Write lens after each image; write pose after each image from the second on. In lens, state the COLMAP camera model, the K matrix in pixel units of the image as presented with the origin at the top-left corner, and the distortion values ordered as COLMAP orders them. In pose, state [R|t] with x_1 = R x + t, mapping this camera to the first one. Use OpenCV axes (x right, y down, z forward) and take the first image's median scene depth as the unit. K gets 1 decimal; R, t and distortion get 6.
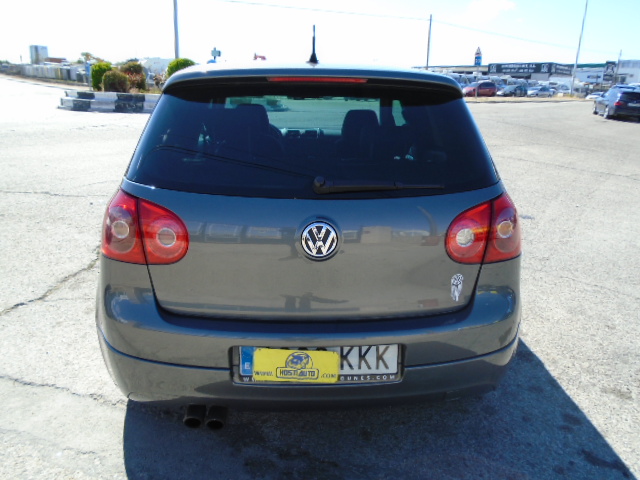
lens RADIAL K [[486.8, 0, 320.0], [0, 486.8, 240.0], [0, 0, 1]] dist [-0.011591, 0.003621]
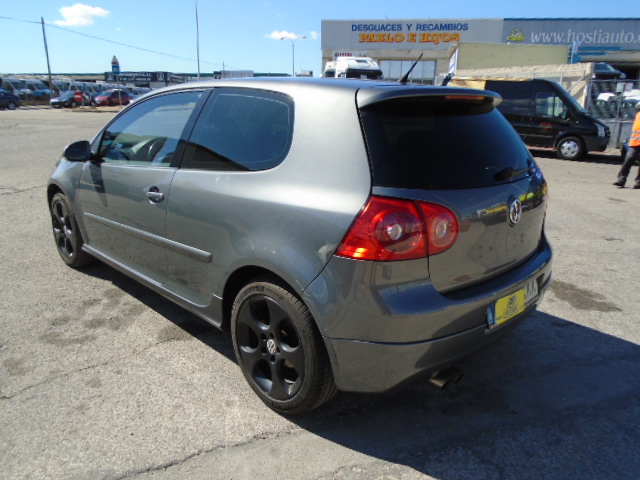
lens RADIAL K [[486.8, 0, 320.0], [0, 486.8, 240.0], [0, 0, 1]] dist [-0.011591, 0.003621]
pose [[0.762349, -0.193756, 0.617481, -0.750800], [0.203366, 0.977520, 0.055653, -0.062908], [-0.614383, 0.083148, 0.784615, 0.145564]]
